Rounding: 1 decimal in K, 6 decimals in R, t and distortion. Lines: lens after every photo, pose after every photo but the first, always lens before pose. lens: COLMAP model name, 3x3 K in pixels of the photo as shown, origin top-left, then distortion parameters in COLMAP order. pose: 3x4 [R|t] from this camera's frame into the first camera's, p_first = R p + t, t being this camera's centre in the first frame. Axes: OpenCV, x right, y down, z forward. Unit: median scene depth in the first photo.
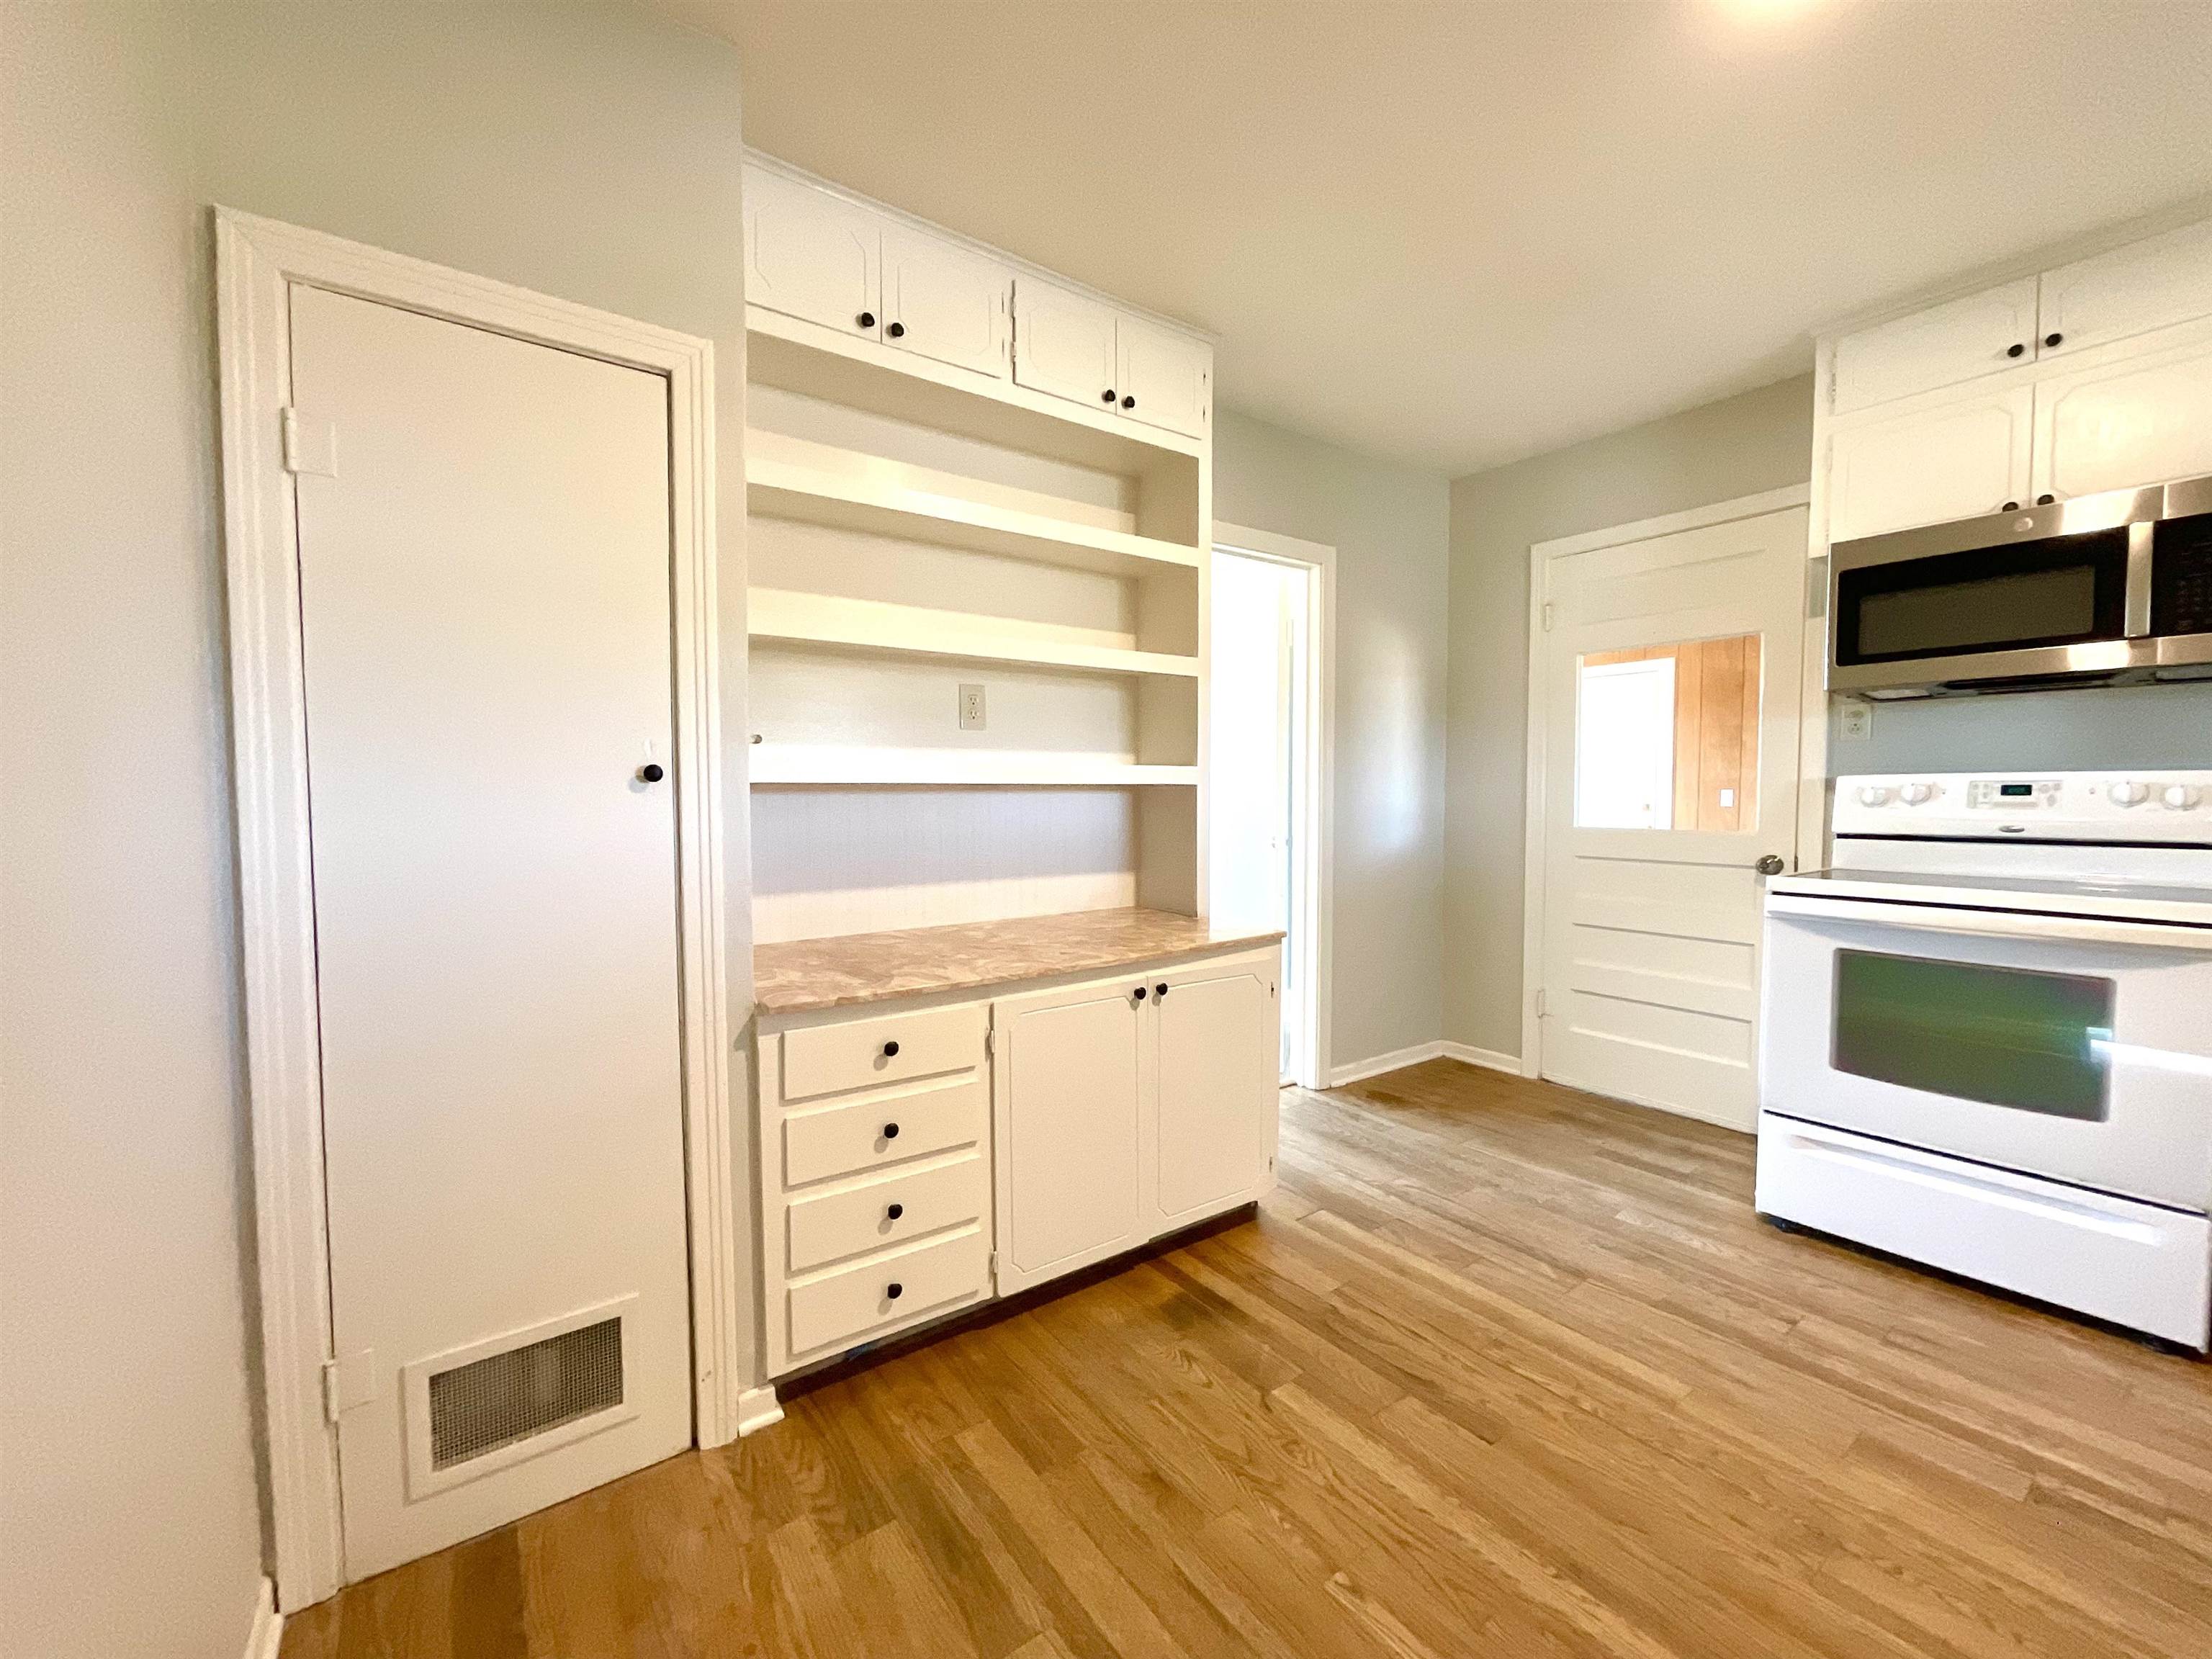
lens RADIAL K [[892.1, 0, 1103.9], [0, 892.1, 833.2], [0, 0, 1]] dist [-0.002391, 0.001089]
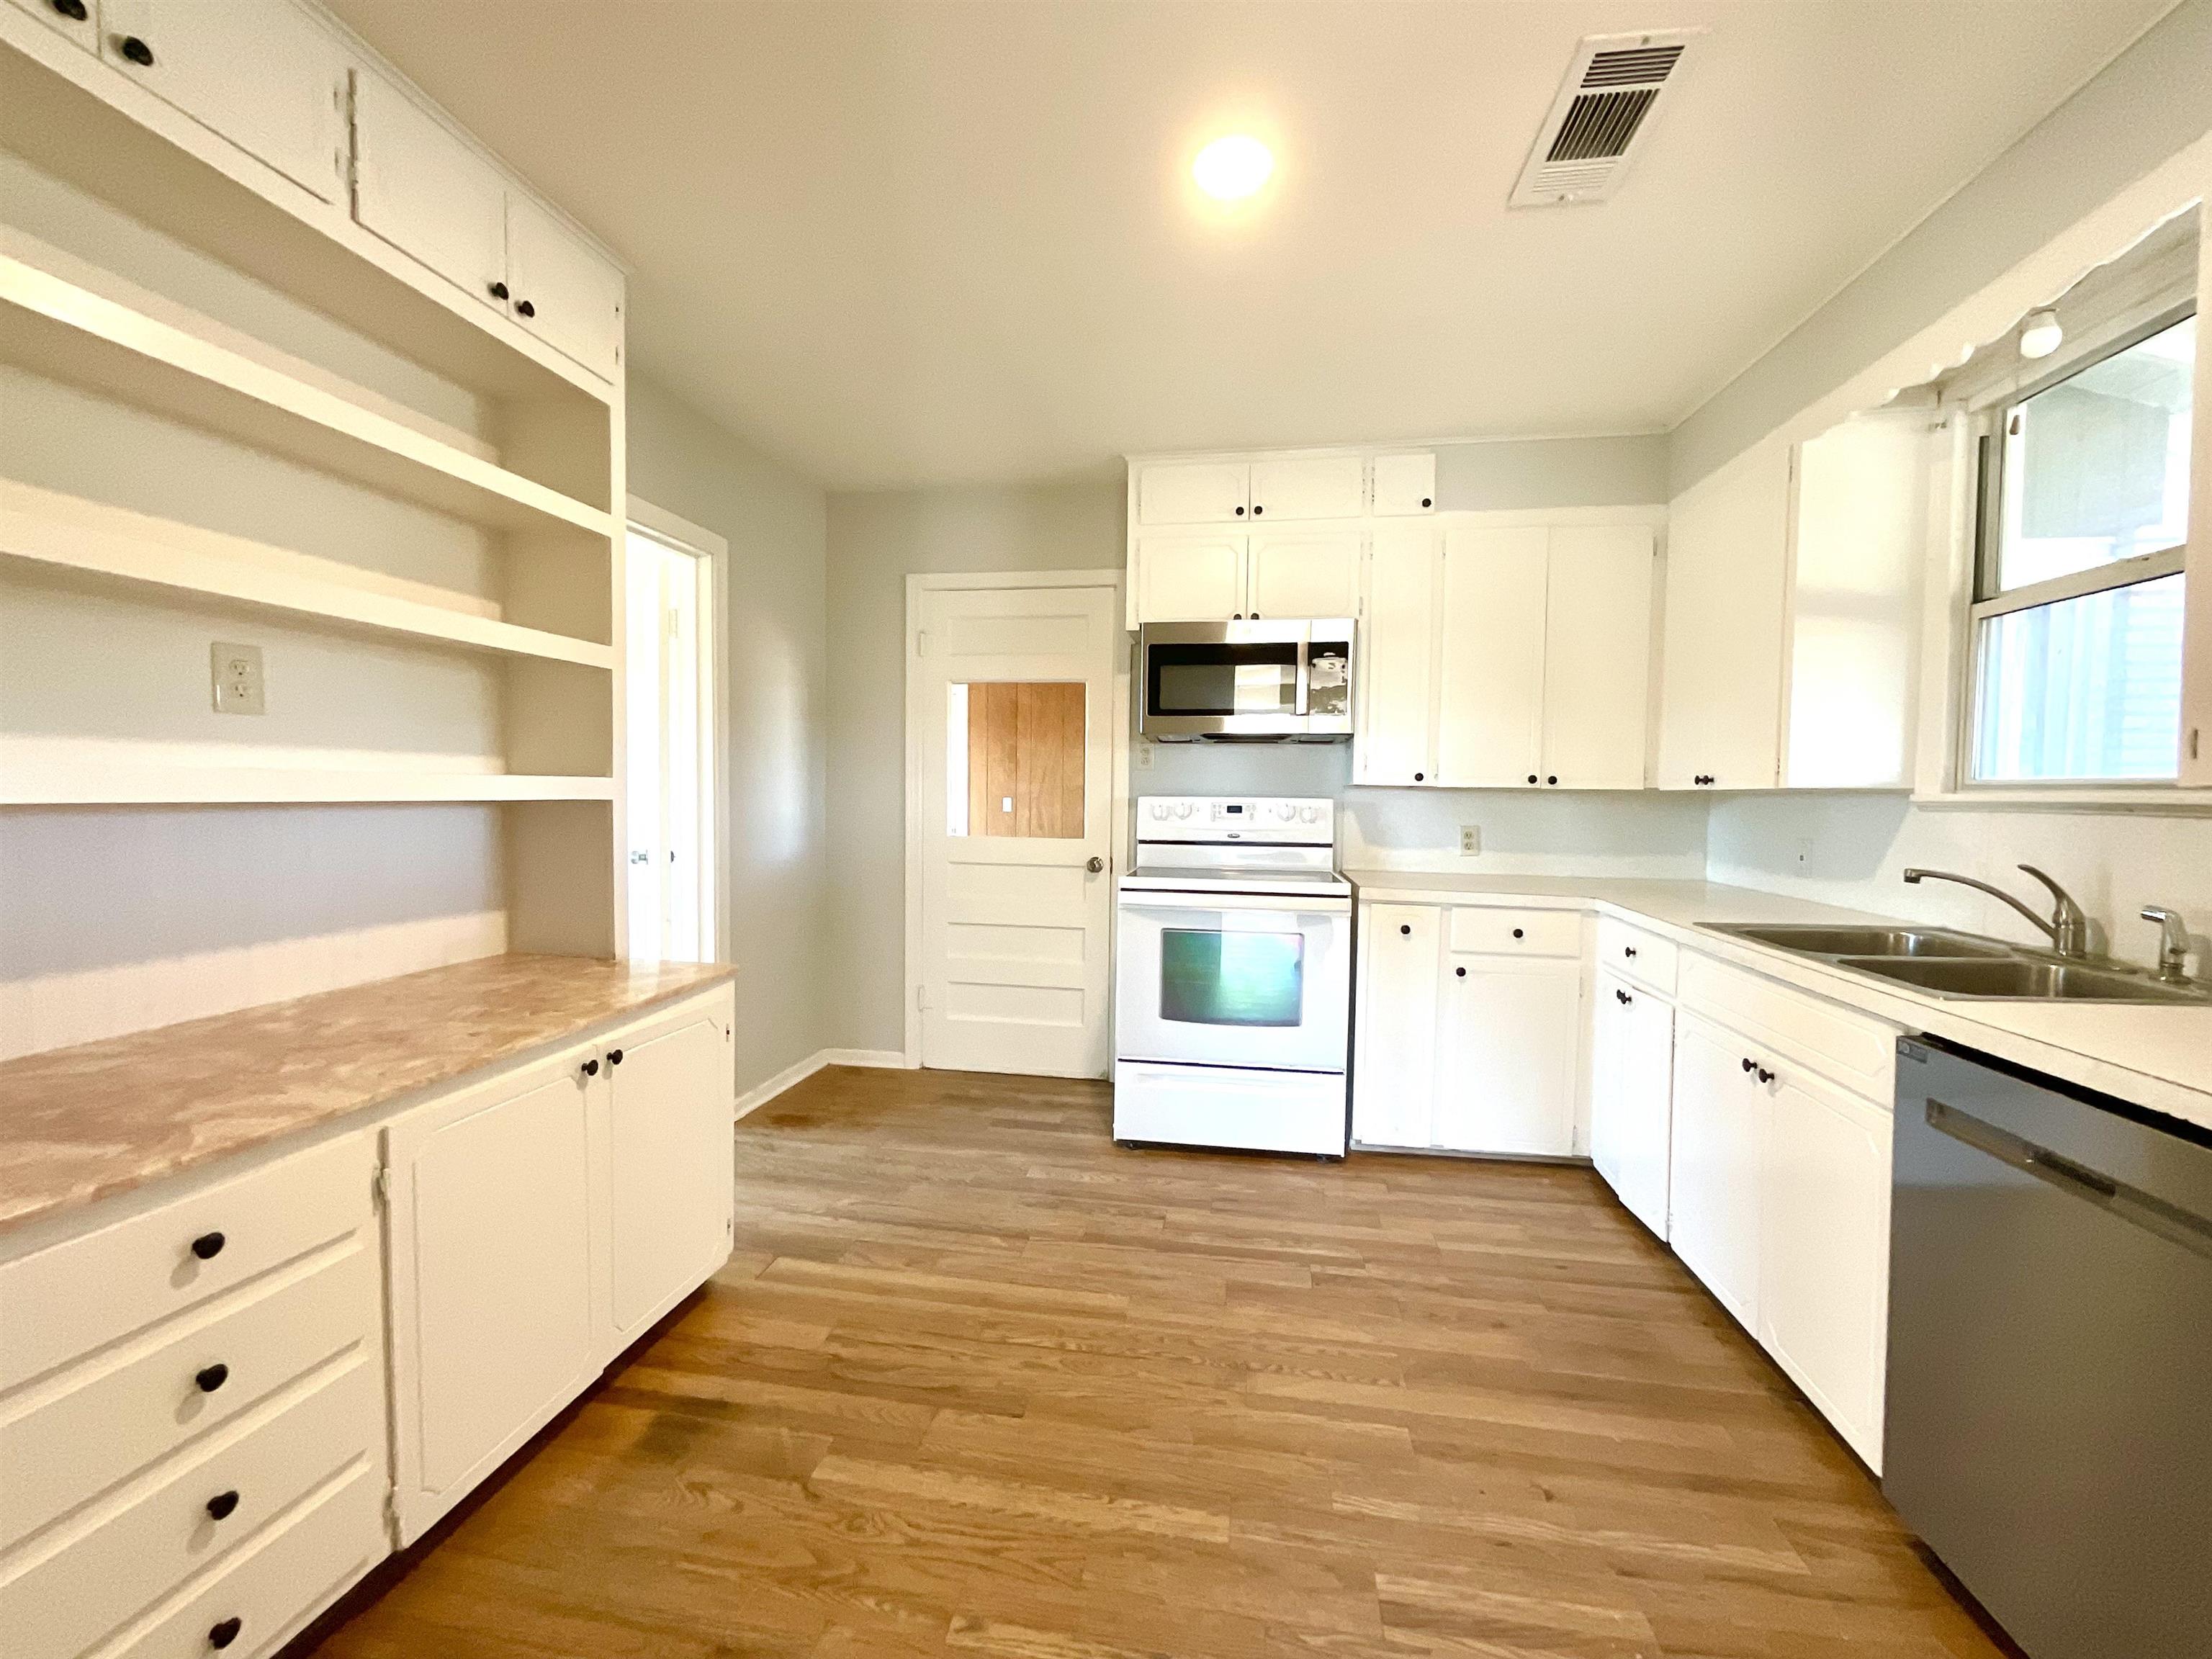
lens RADIAL K [[892.1, 0, 1103.9], [0, 892.1, 833.2], [0, 0, 1]] dist [-0.002391, 0.001089]
pose [[0.713280, -0.018359, 0.700639, -0.176426], [0.016411, 0.999820, 0.009492, -0.028319], [-0.700687, 0.004728, 0.713453, 0.105147]]
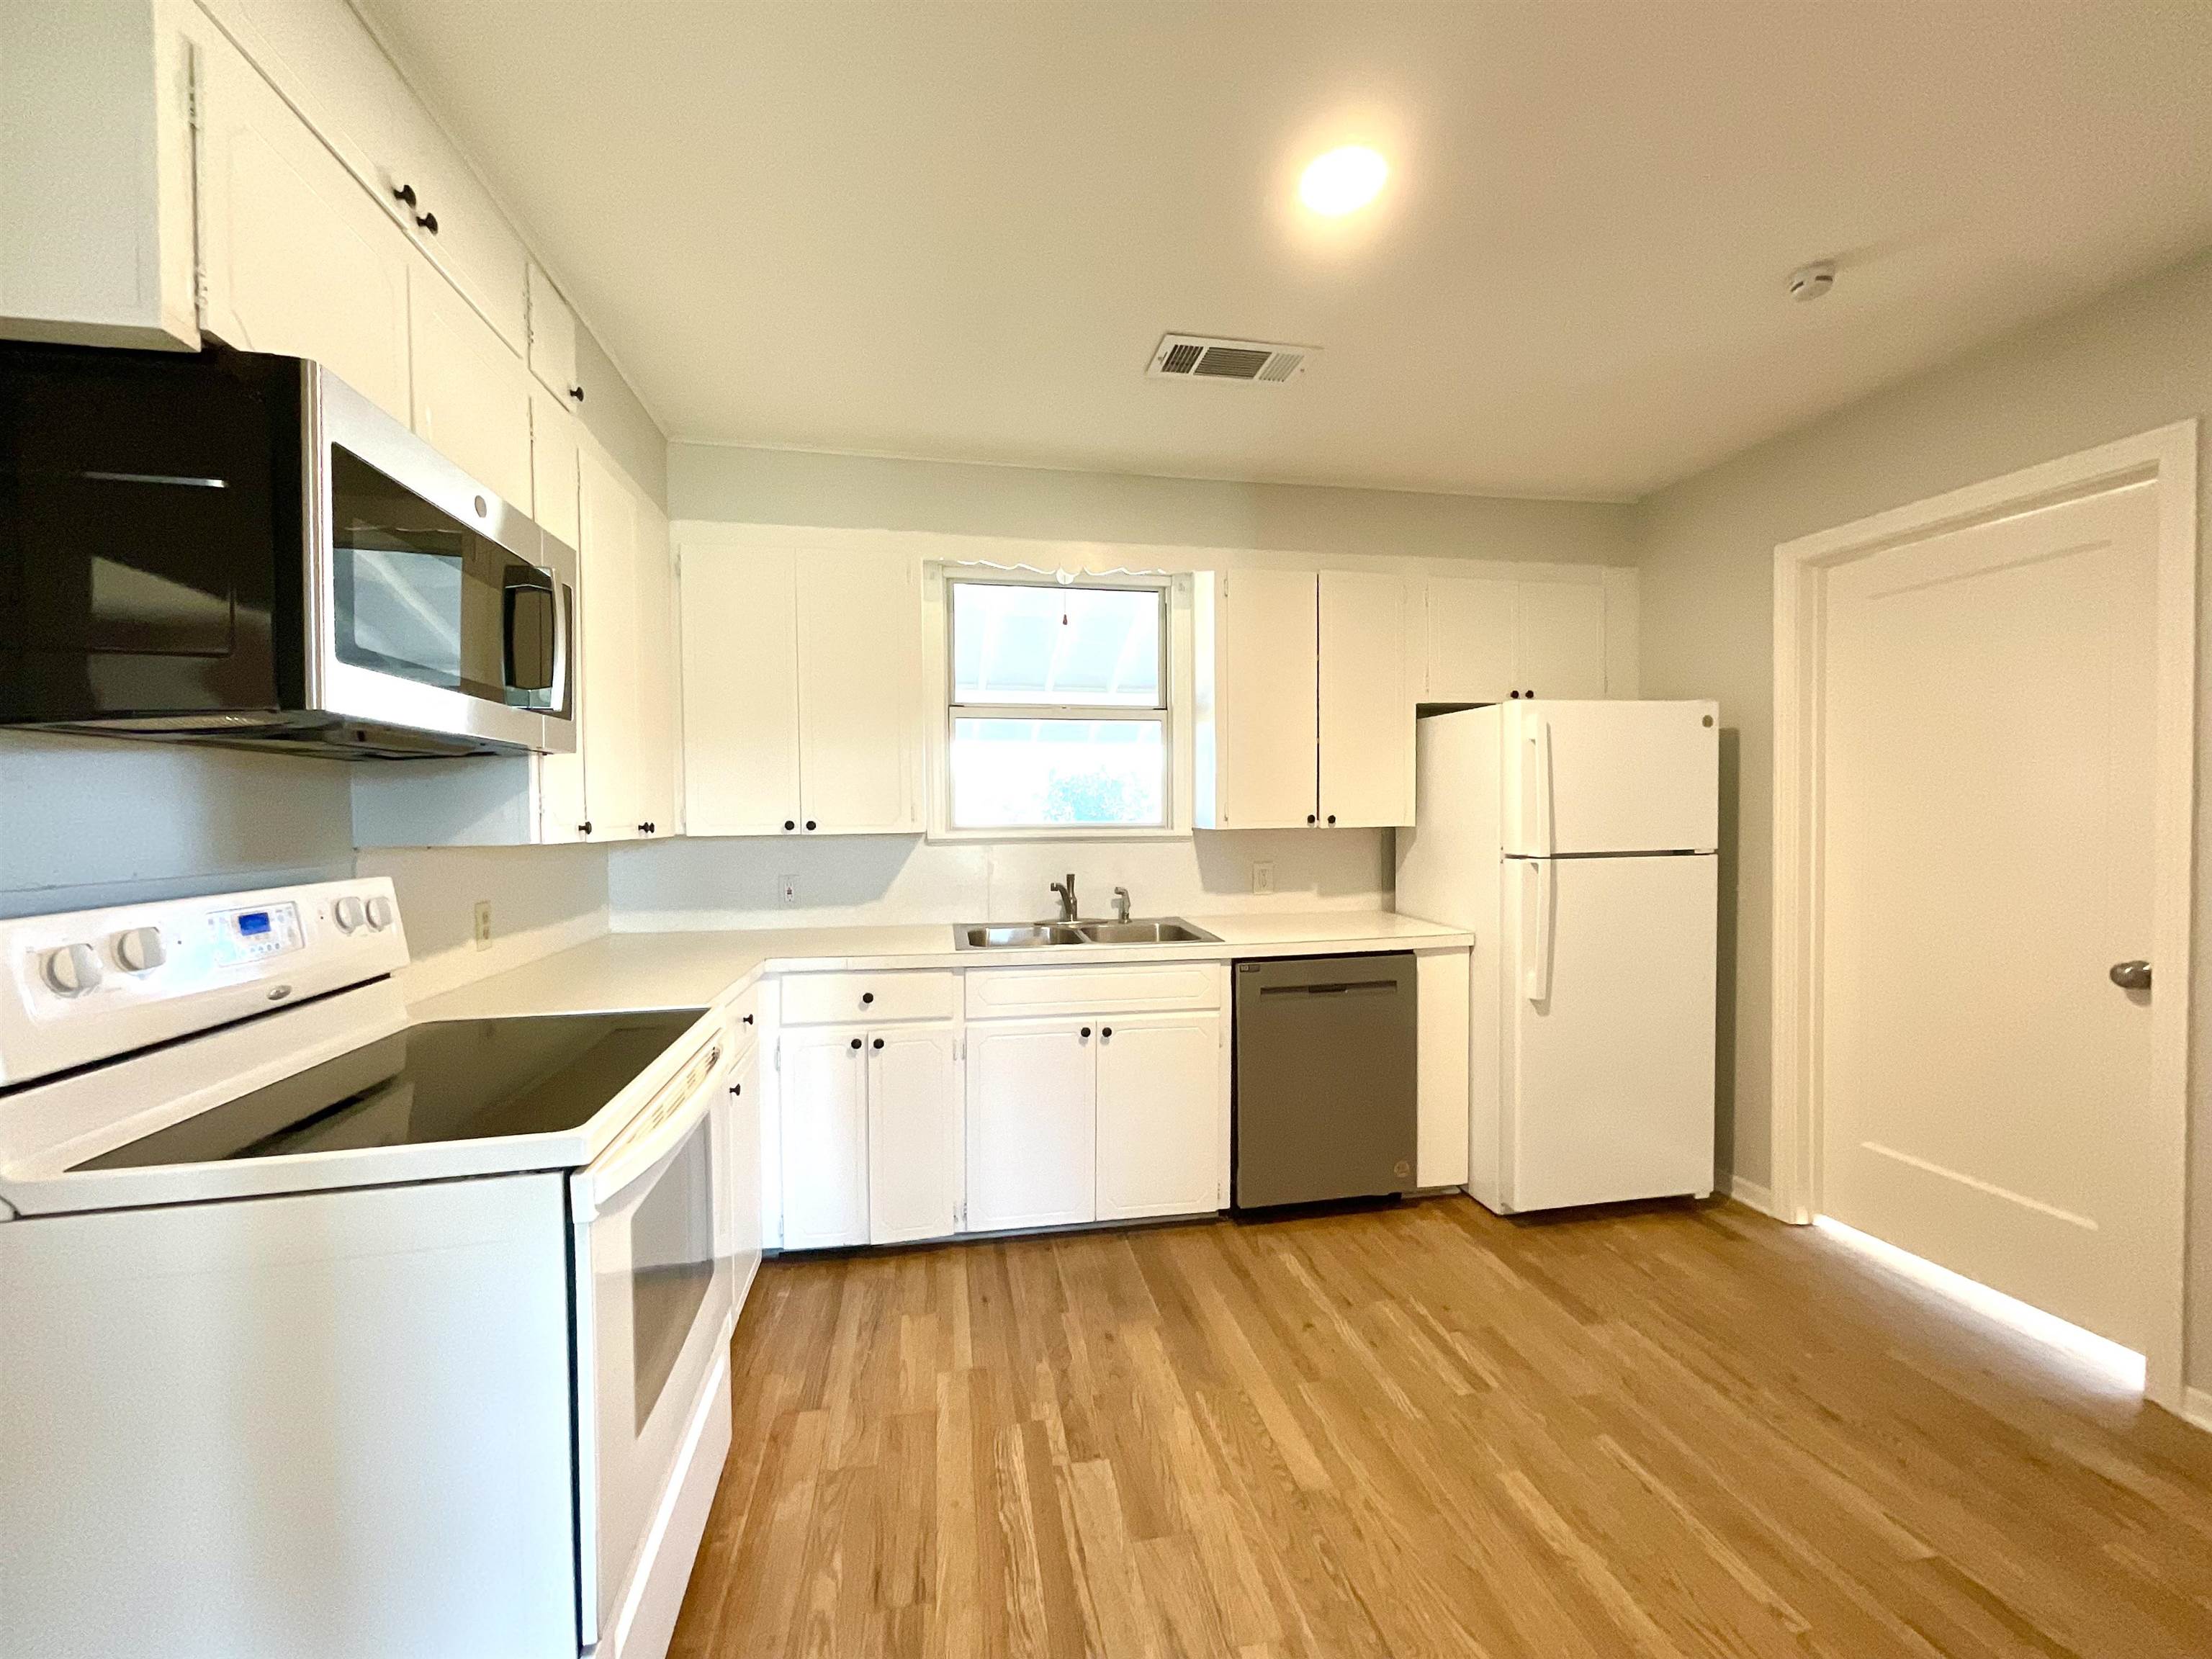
lens RADIAL K [[887.6, 0, 1106.0], [0, 887.6, 829.5], [0, 0, 1]] dist [0.018082, -0.011708]
pose [[-0.907248, 0.007576, 0.420528, 0.332029], [0.029867, 0.998474, 0.046448, -0.112699], [-0.419535, 0.054699, -0.906090, 1.347730]]
